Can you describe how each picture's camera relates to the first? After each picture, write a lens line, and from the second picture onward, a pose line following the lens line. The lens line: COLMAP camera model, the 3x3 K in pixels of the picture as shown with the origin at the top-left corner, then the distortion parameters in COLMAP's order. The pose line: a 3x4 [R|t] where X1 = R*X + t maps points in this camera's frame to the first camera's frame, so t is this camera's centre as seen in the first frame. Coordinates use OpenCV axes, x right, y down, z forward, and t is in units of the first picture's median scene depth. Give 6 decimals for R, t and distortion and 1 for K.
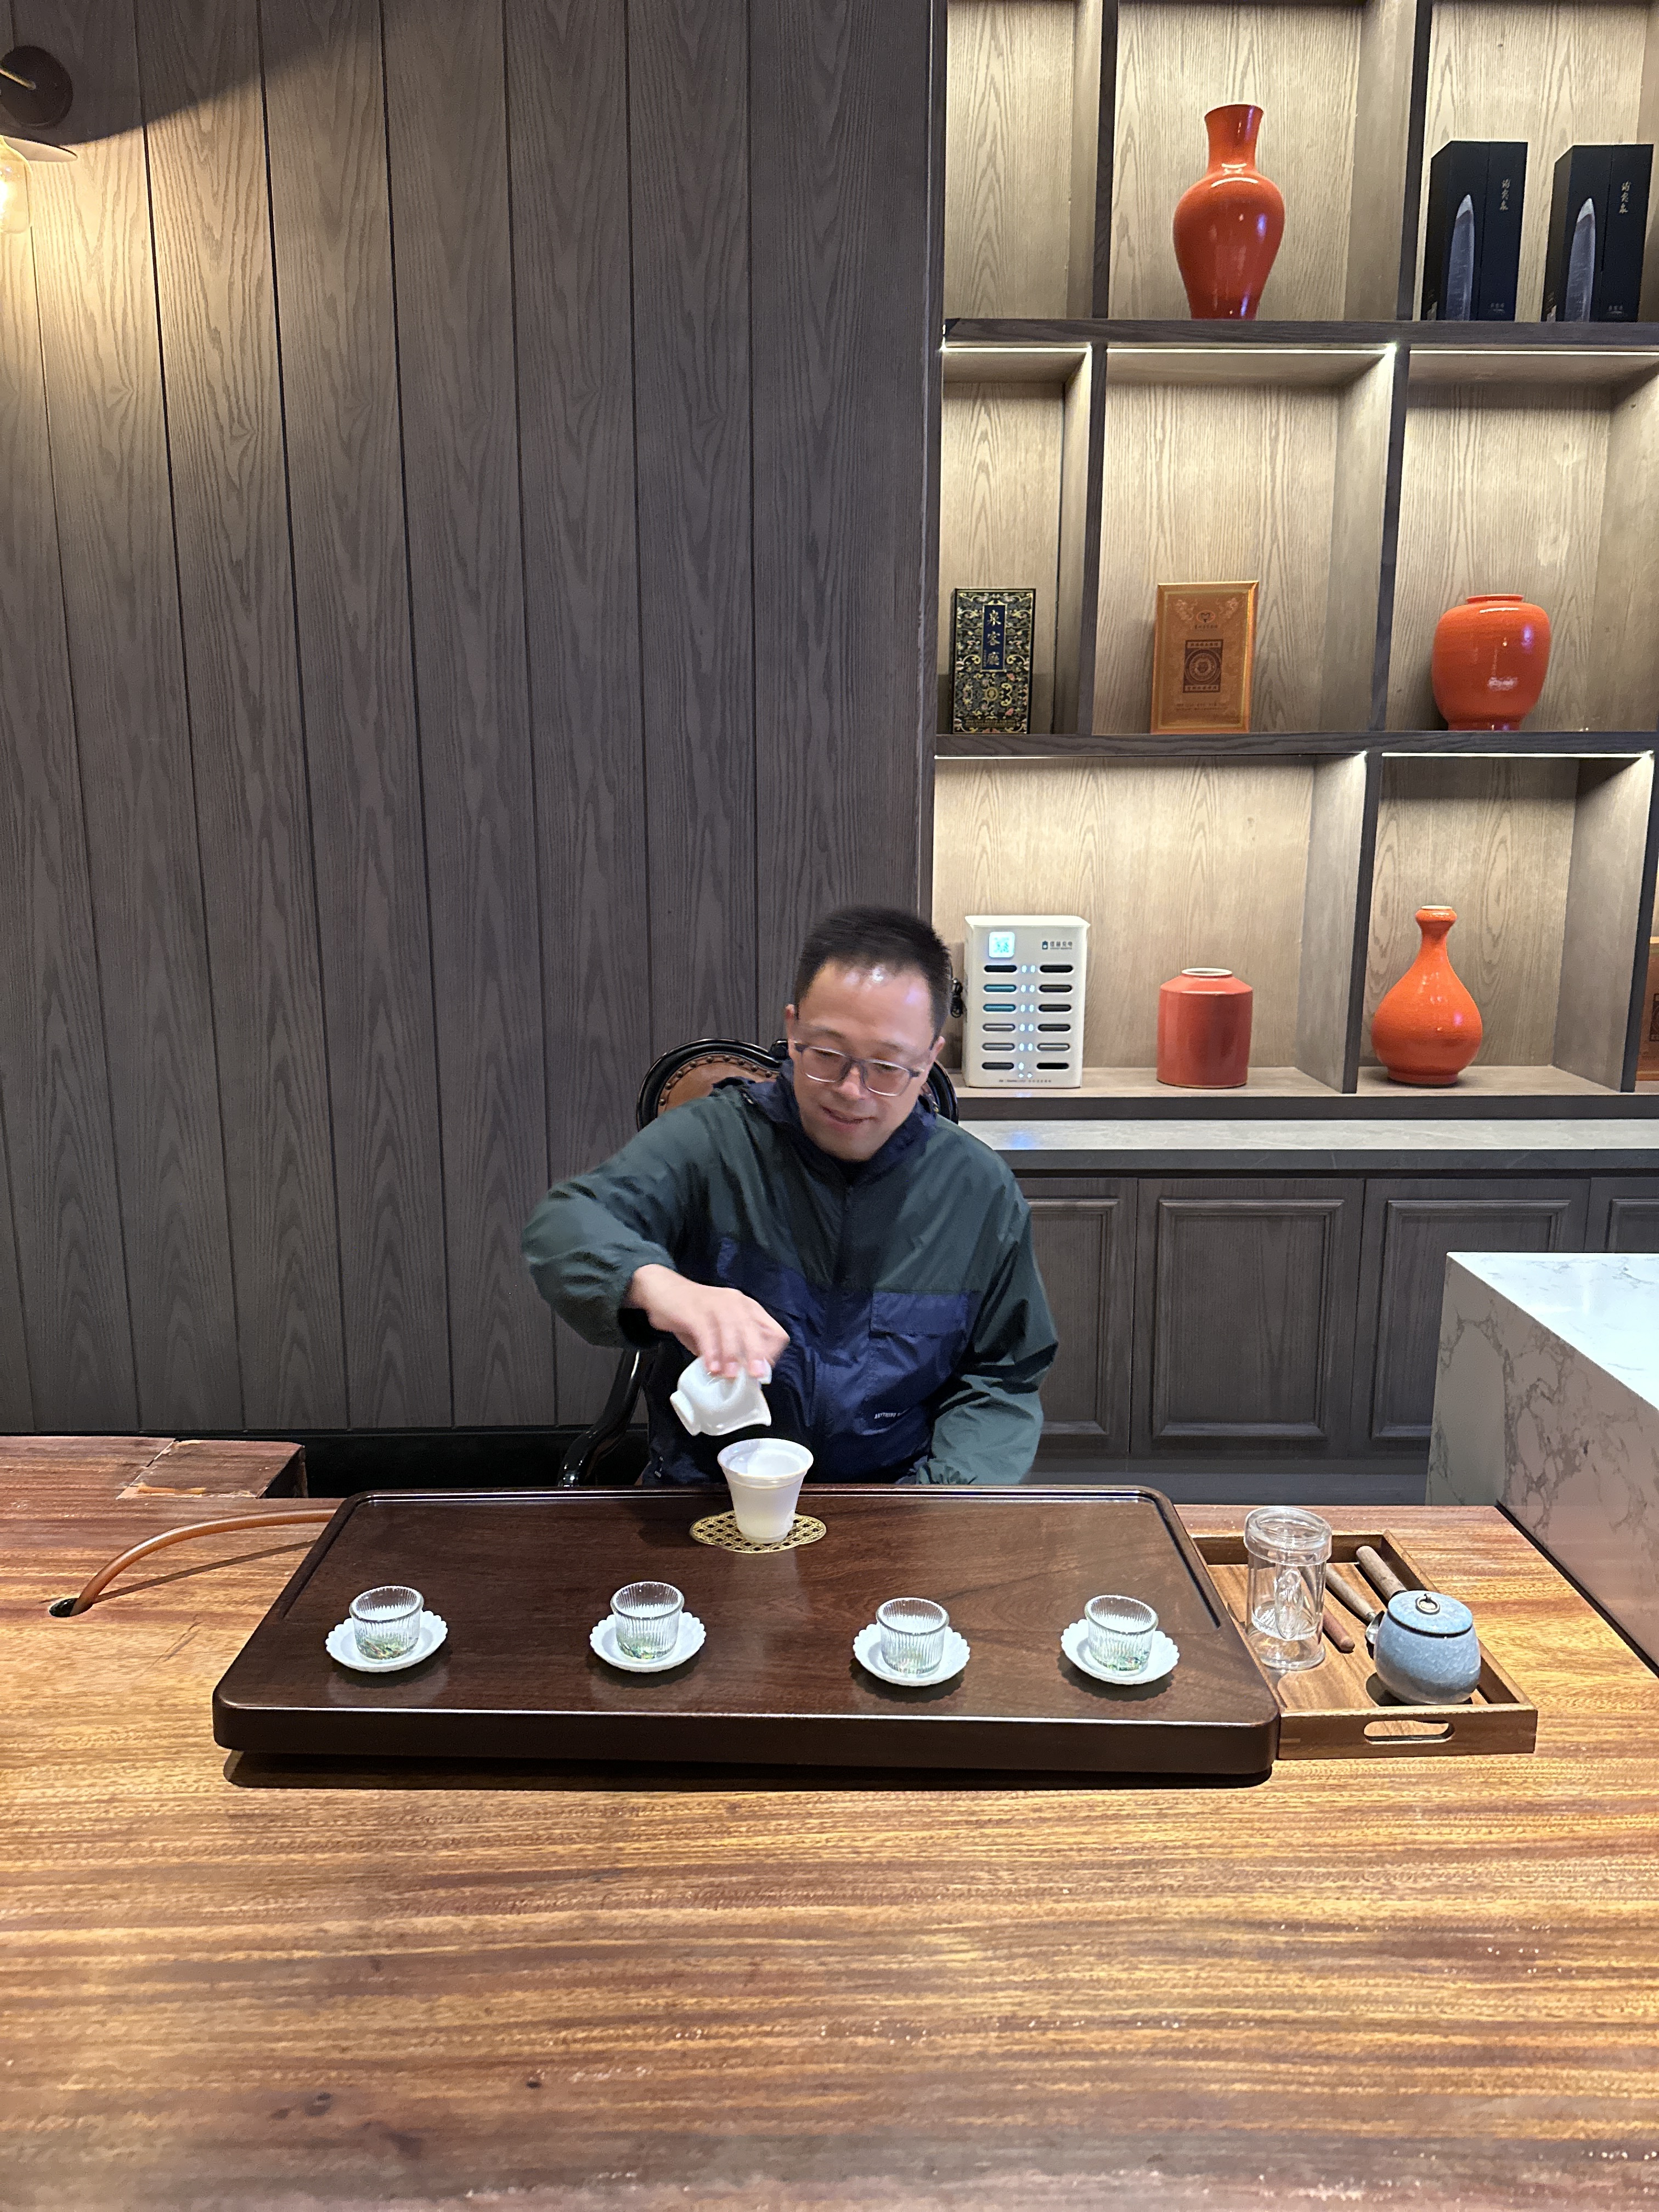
lens RADIAL K [[1348.8, 0, 802.4], [0, 1348.8, 1105.5], [0, 0, 1]] dist [0.030644, -0.033204]
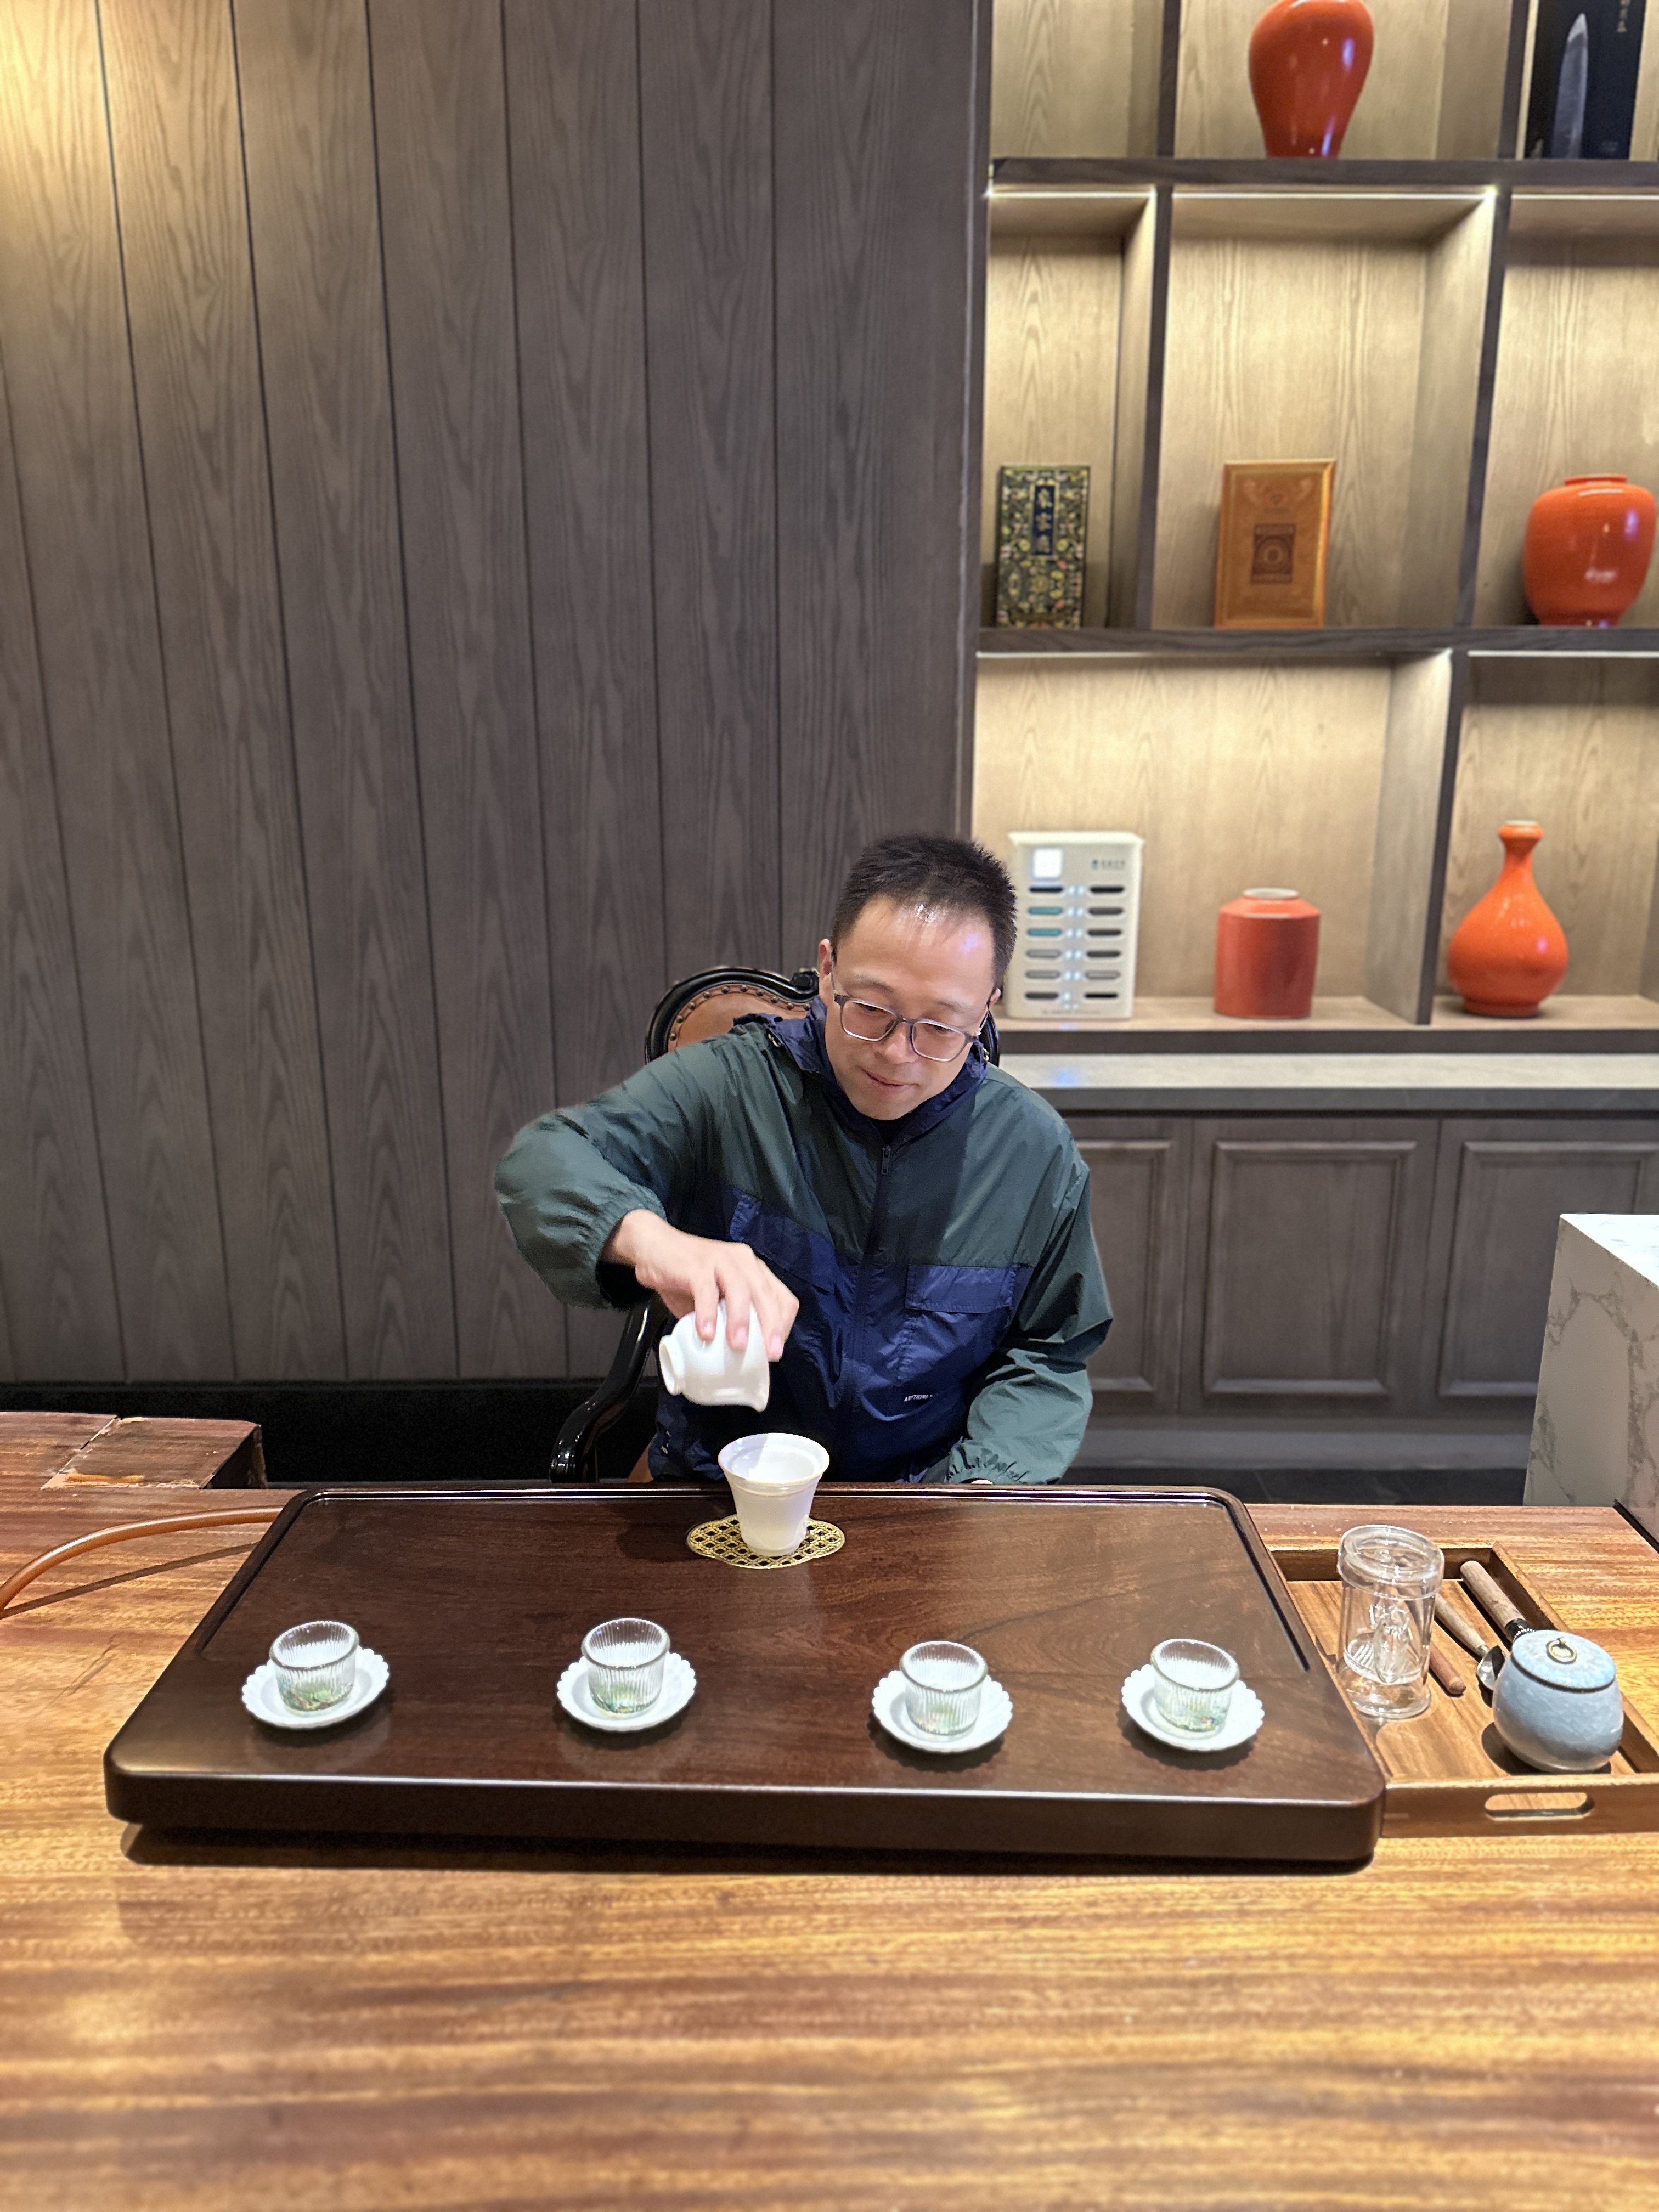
lens RADIAL K [[1350.8, 0, 829.5], [0, 1350.8, 1106.0], [0, 0, 1]] dist [0.029590, -0.032199]
pose [[0.999971, 0.003258, -0.006938, 0.010986], [-0.002871, 0.998480, 0.055035, -0.007981], [0.007107, -0.055013, 0.998460, 0.128131]]
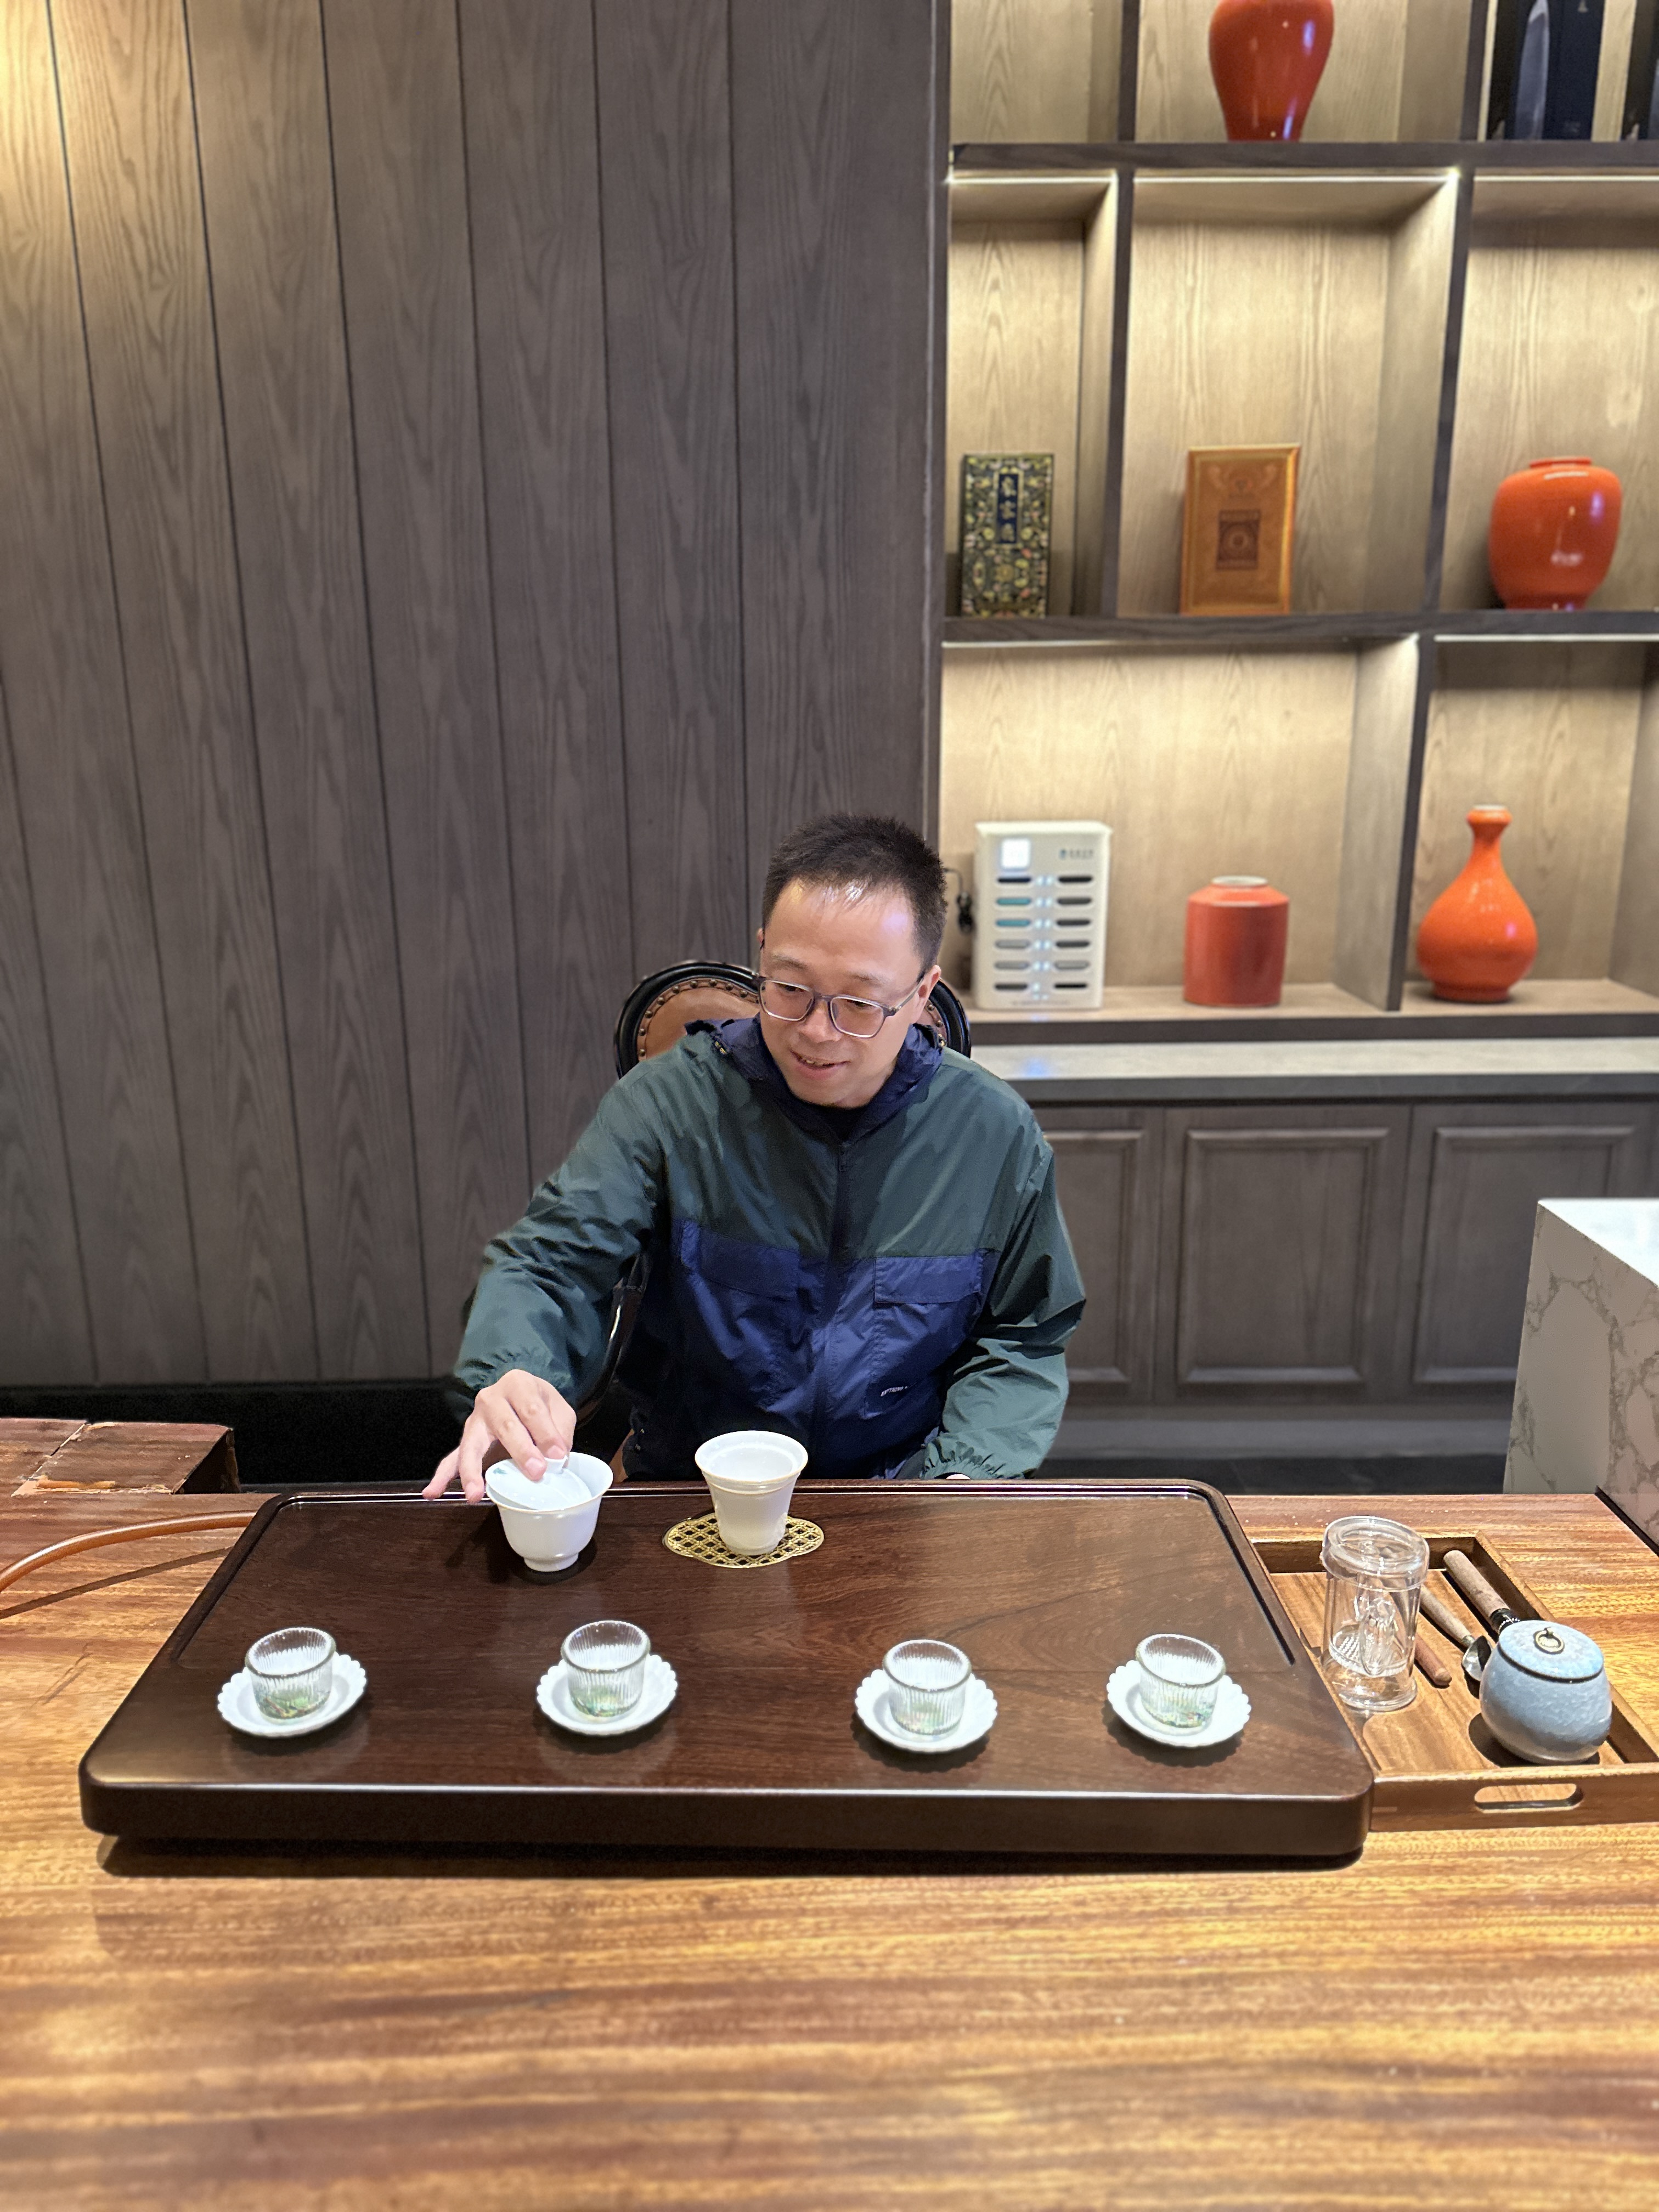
lens RADIAL K [[1348.8, 0, 802.4], [0, 1348.8, 1105.5], [0, 0, 1]] dist [0.030644, -0.033204]
pose [[0.999959, -0.008619, -0.002902, 0.007493], [0.008777, 0.998178, 0.059696, -0.008263], [0.002382, -0.059719, 0.998212, 0.135690]]
